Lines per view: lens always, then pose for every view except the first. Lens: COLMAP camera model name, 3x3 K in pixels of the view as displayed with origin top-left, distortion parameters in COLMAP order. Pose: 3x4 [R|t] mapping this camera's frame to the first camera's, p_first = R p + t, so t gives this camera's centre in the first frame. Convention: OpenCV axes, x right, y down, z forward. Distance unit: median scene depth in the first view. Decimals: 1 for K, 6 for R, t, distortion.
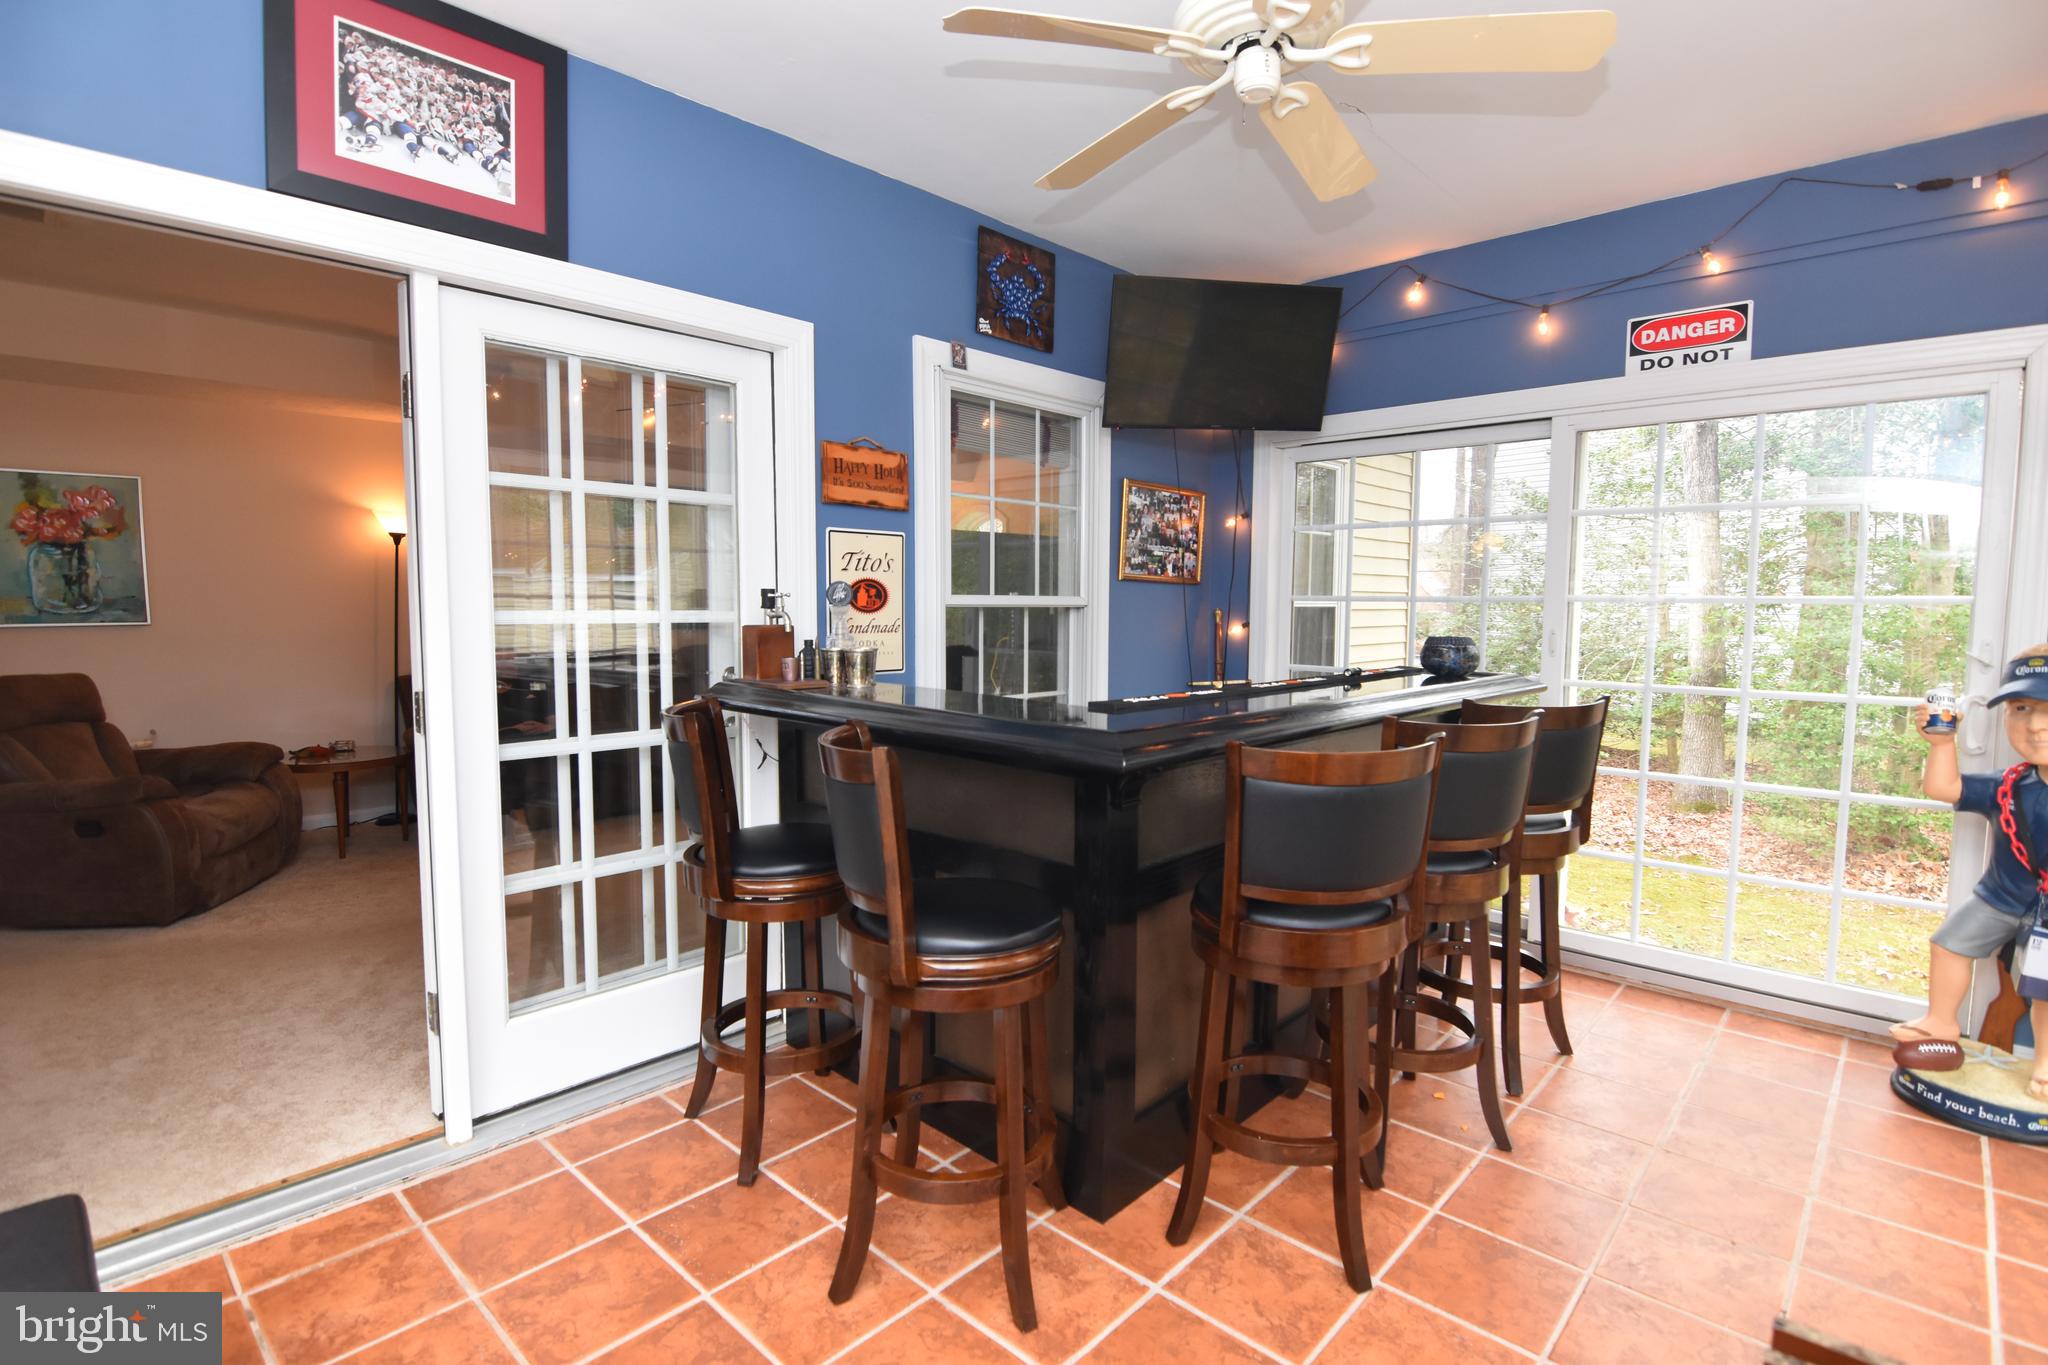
lens RADIAL K [[991.5, 0, 1019.4], [0, 991.5, 686.1], [0, 0, 1]] dist [-0.006368, -0.010167]
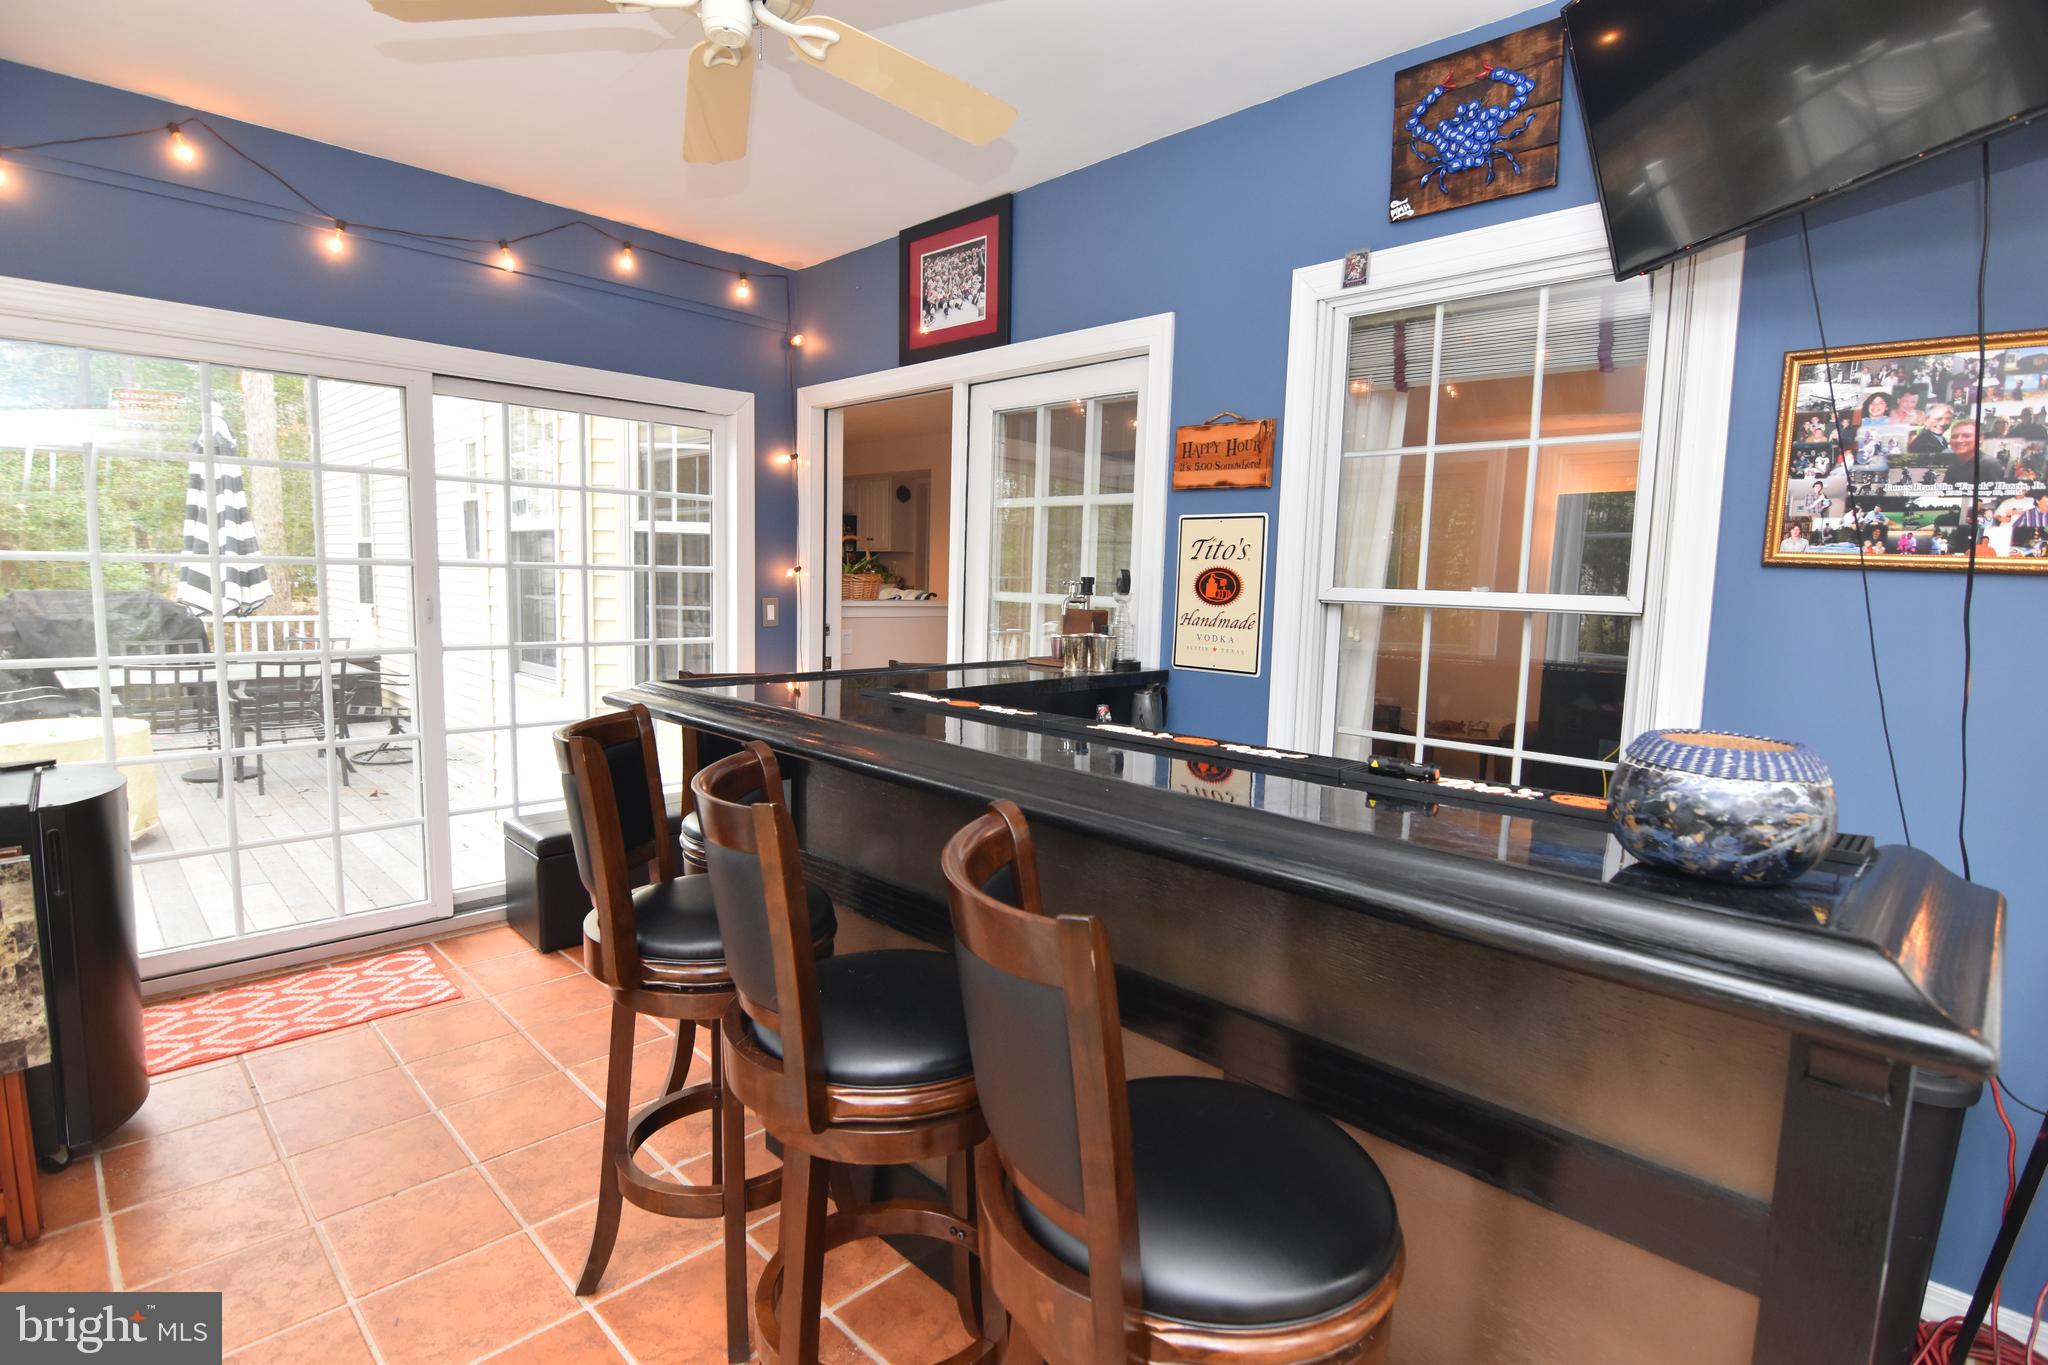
lens RADIAL K [[933.8, 0, 1018.7], [0, 933.8, 673.1], [0, 0, 1]] dist [-0.009163, -0.000373]
pose [[0.002714, 0.100982, -0.994885, 0.707669], [-0.109039, 0.988986, 0.100086, -0.077777], [0.994034, 0.108210, 0.013695, 0.810637]]
